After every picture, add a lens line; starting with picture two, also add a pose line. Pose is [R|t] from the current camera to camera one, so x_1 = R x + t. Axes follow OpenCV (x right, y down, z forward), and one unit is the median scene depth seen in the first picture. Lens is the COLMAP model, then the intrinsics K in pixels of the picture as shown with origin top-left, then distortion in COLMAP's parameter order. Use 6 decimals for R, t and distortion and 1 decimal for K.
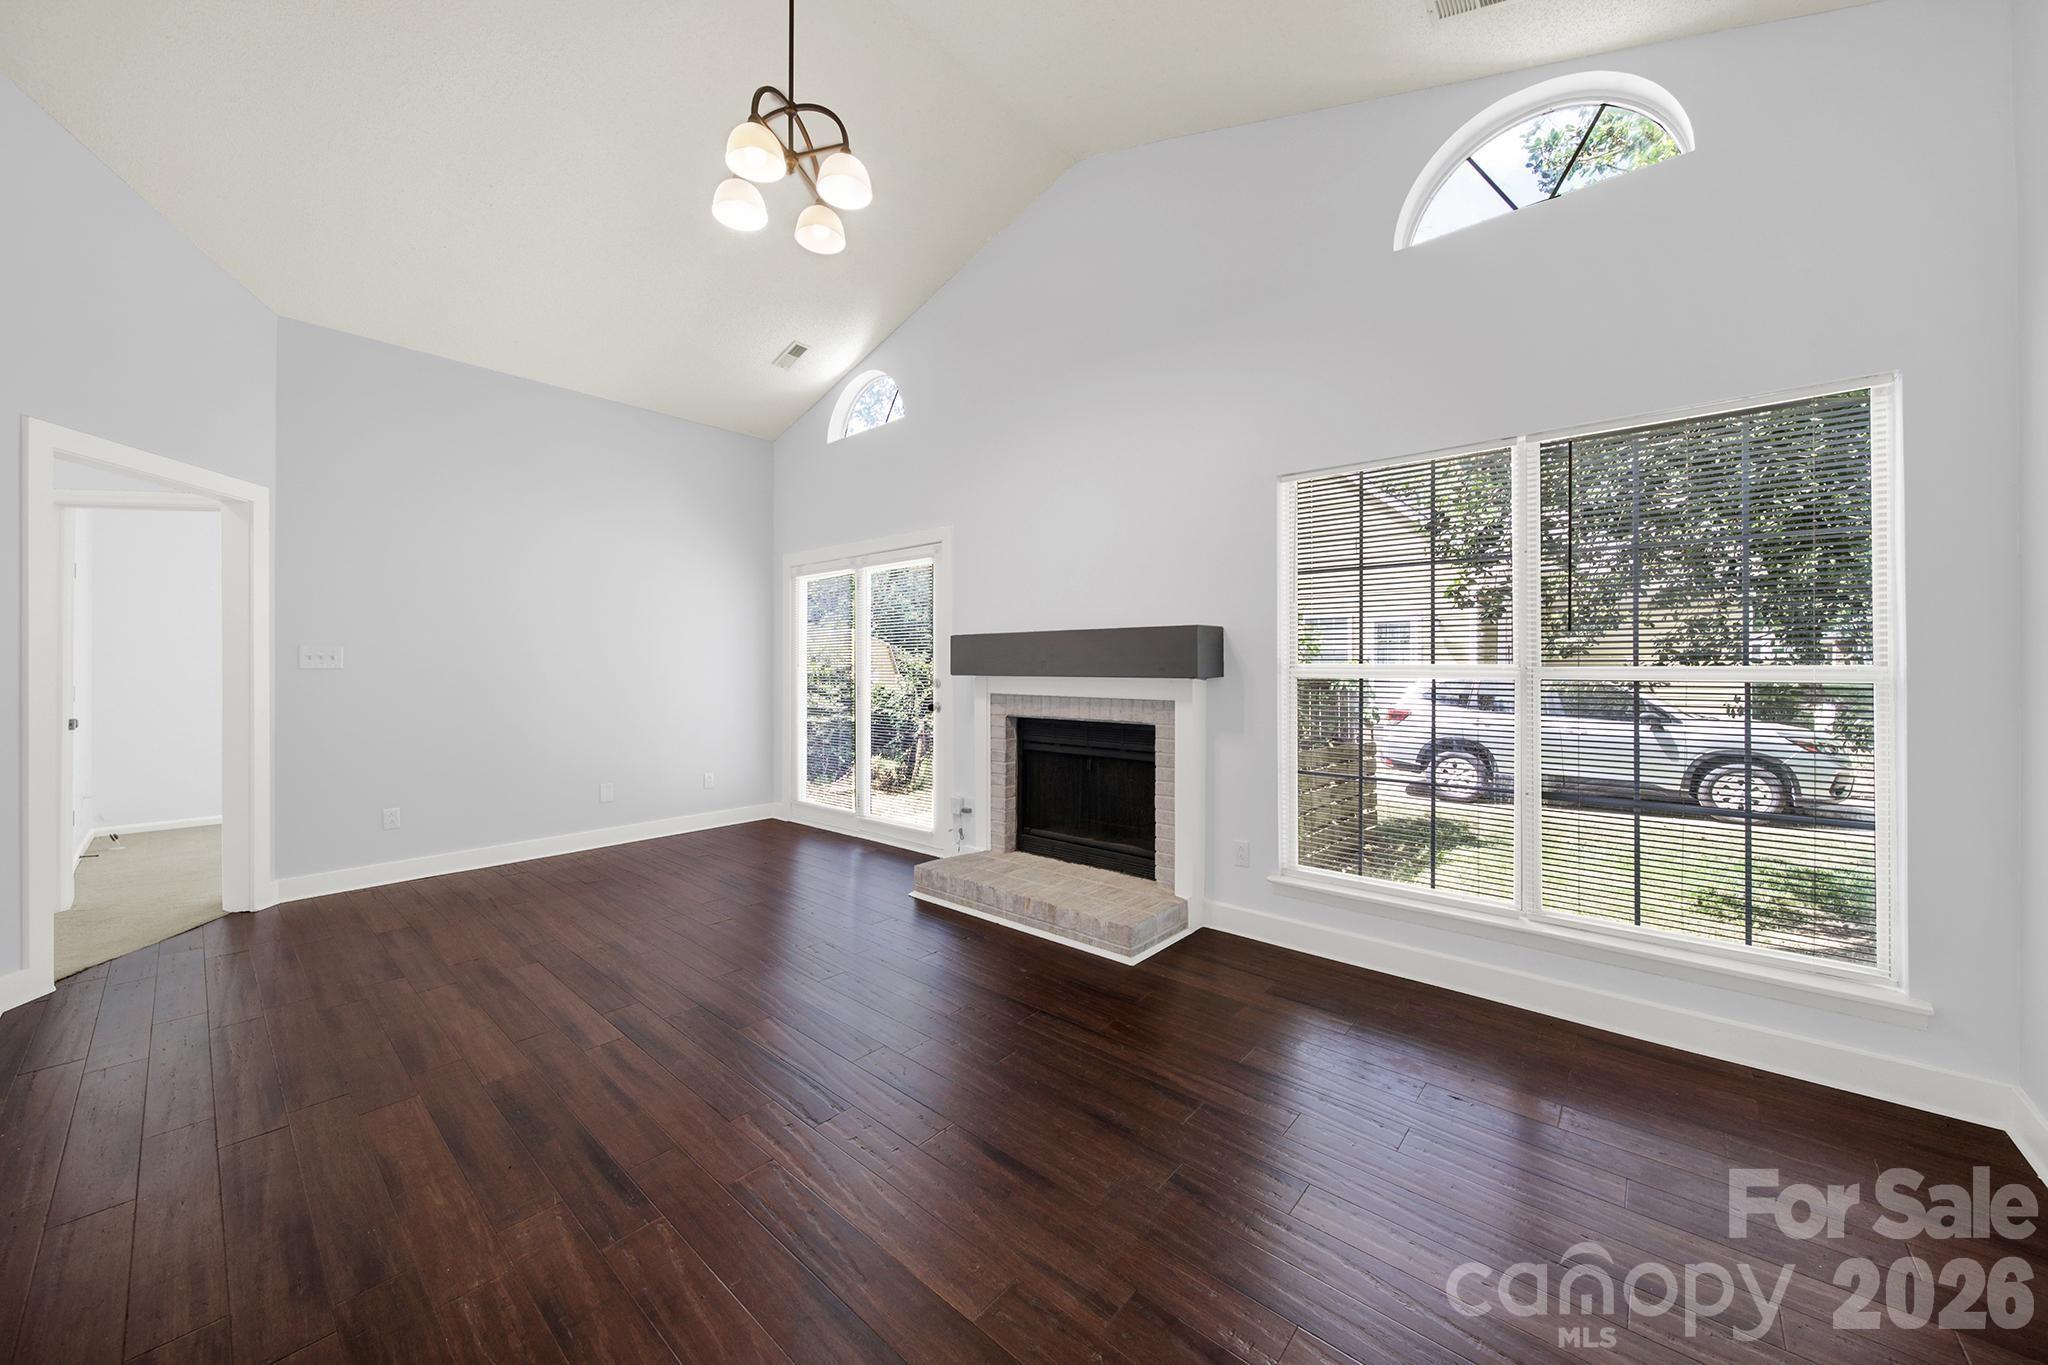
lens RADIAL K [[733.1, 0, 1019.3], [0, 733.1, 669.6], [0, 0, 1]] dist [-0.002516, -0.000208]
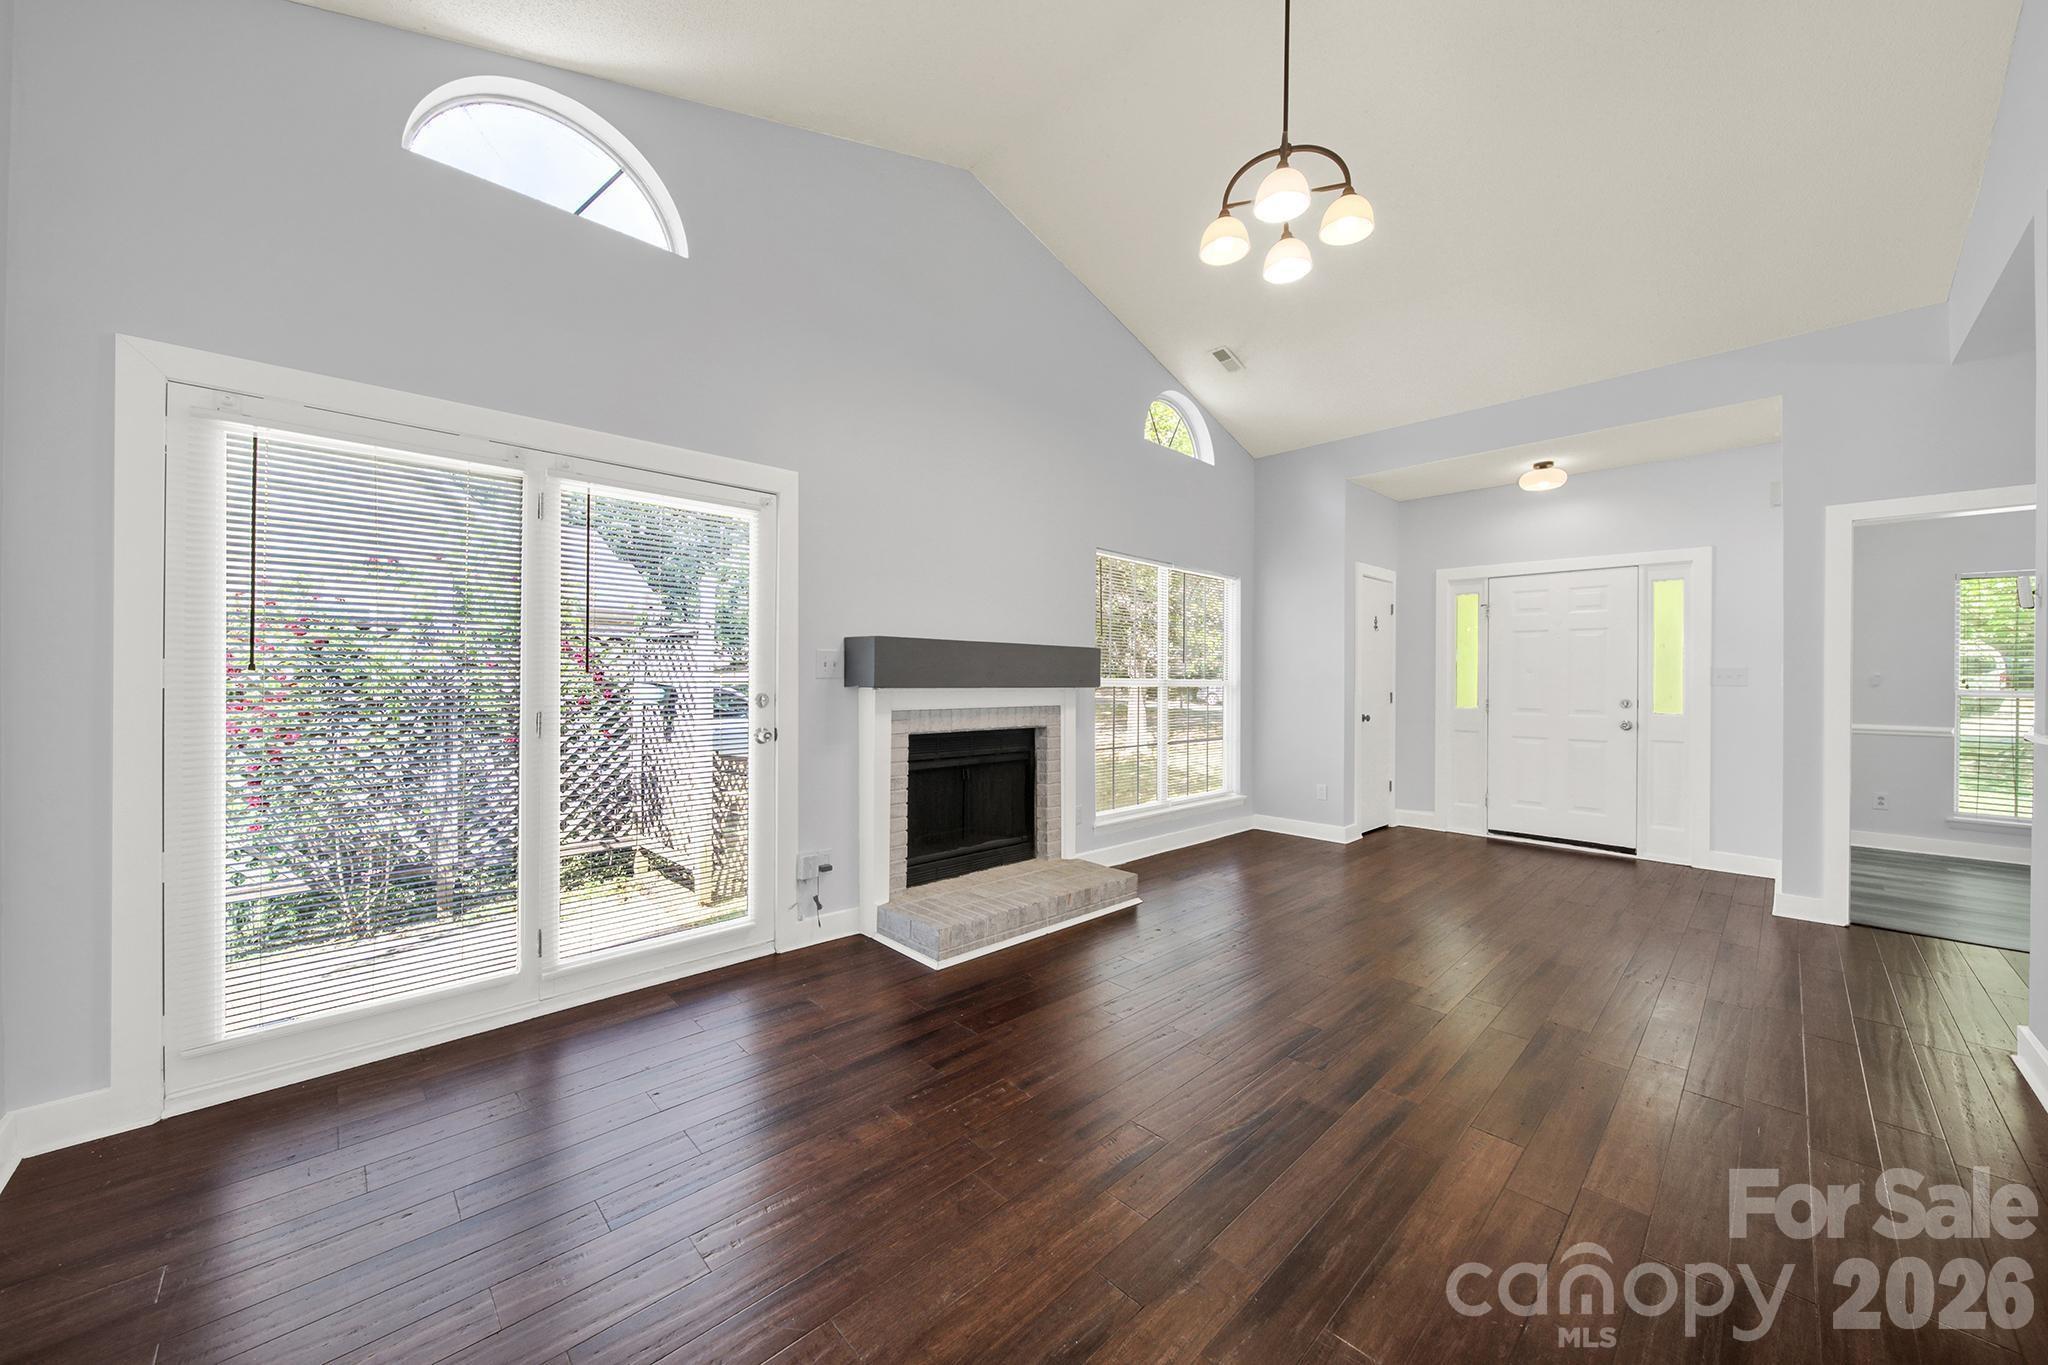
lens RADIAL K [[733.1, 0, 1024.1], [0, 733.1, 683.7], [0, 0, 1]] dist [-0.002516, -0.000208]
pose [[0.086853, -0.006731, 0.996198, -0.958111], [-0.006337, 0.999953, 0.007309, -0.003585], [-0.996201, -0.006948, 0.086806, 0.878032]]
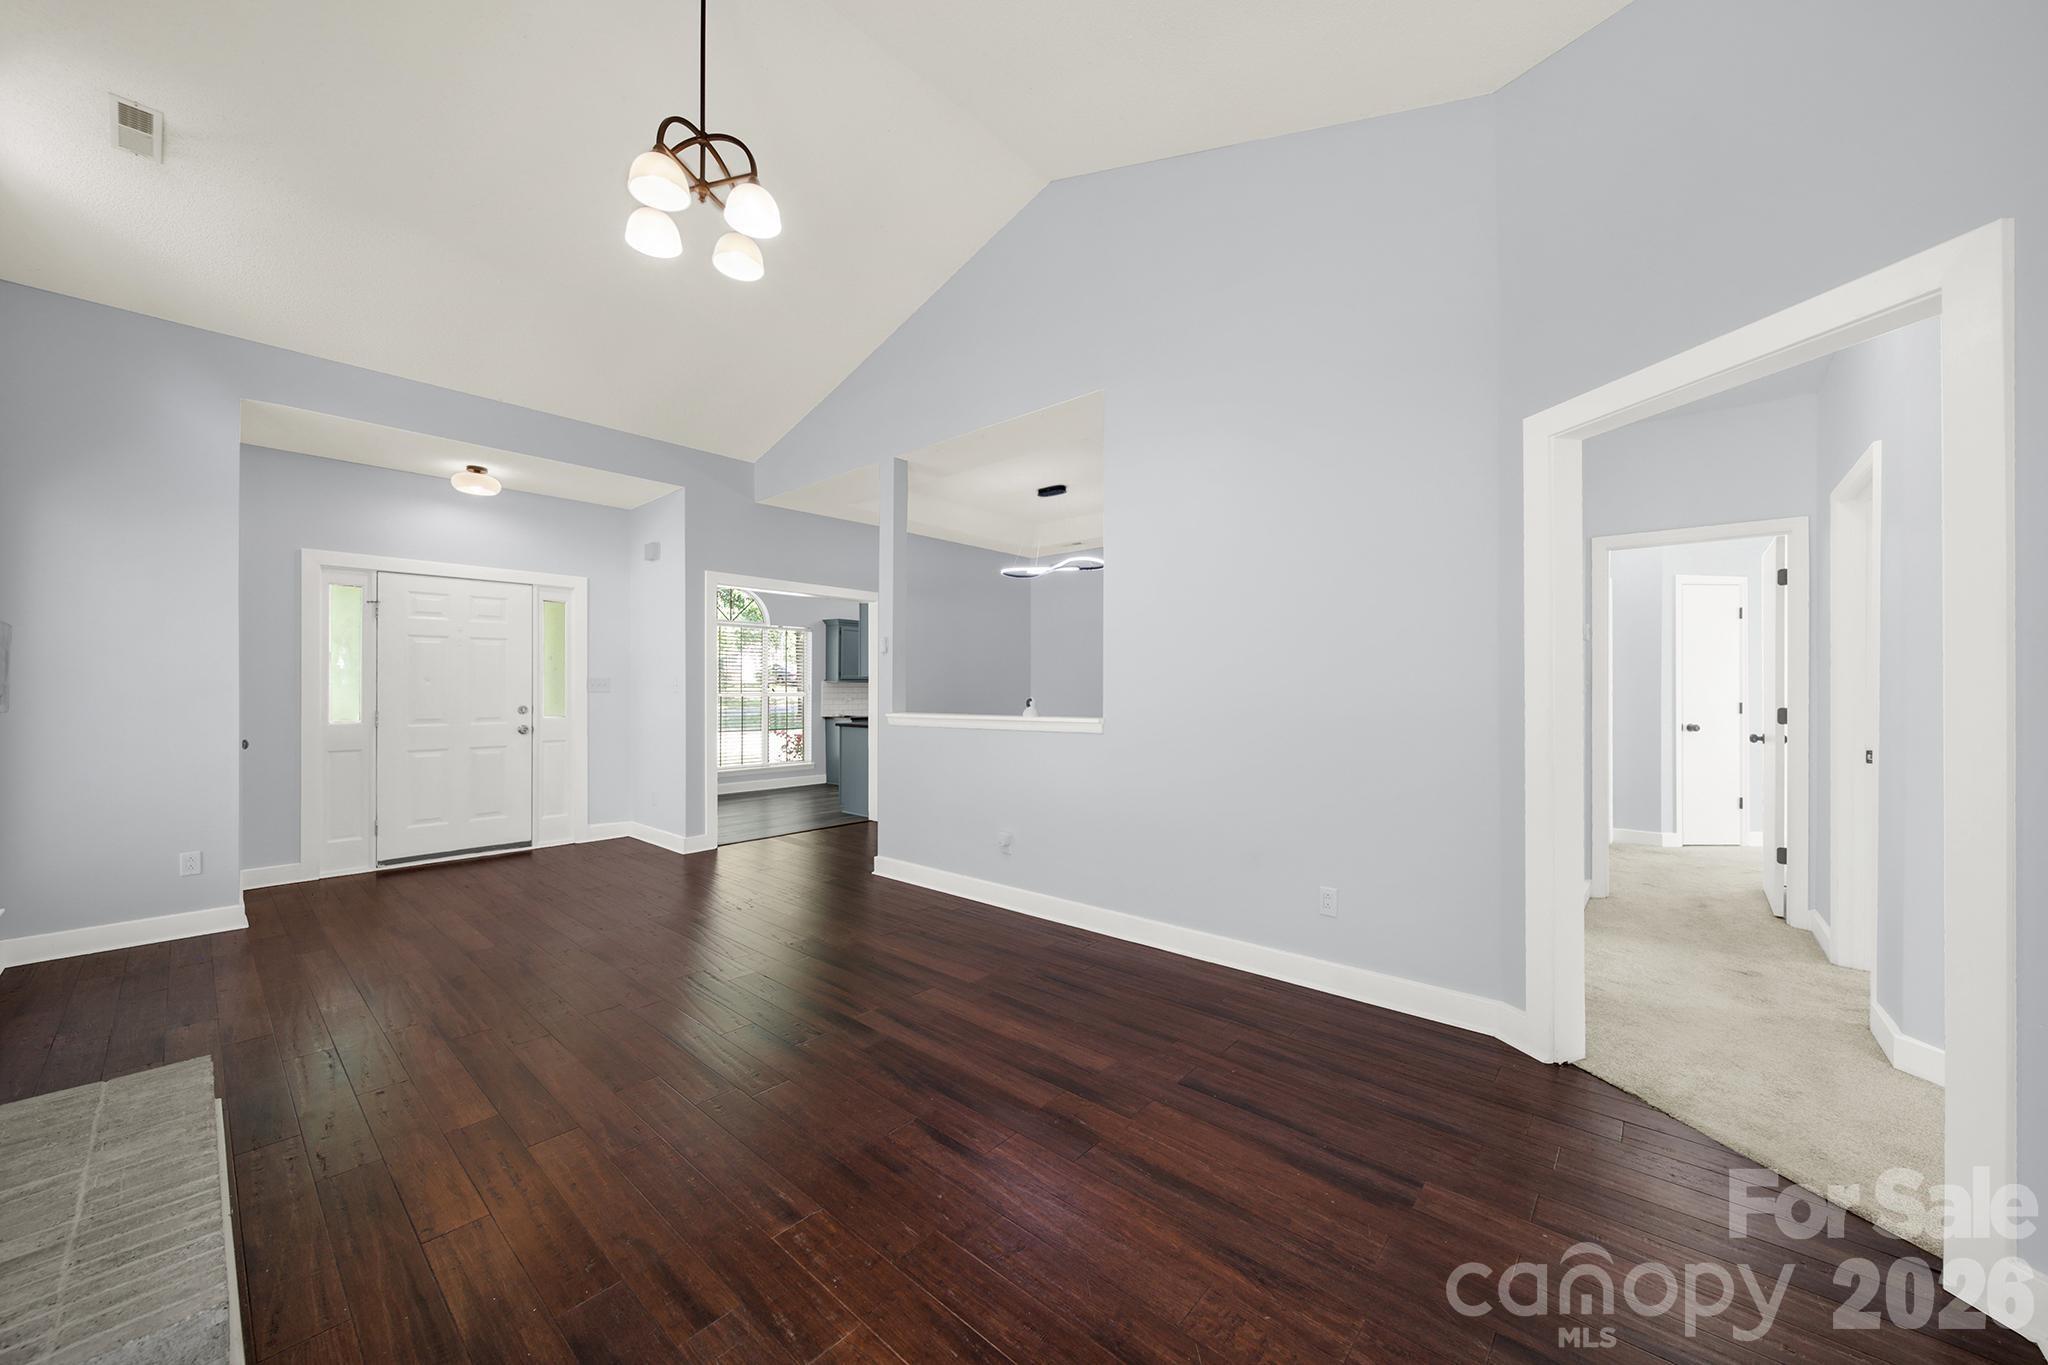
lens RADIAL K [[733.1, 0, 1028.5], [0, 733.1, 684.6], [0, 0, 1]] dist [-0.002516, -0.000208]
pose [[-0.999973, 0.004897, -0.005516, -0.517206], [0.004927, 0.999972, -0.005594, -0.001263], [0.005489, -0.005621, -0.999969, 1.382134]]
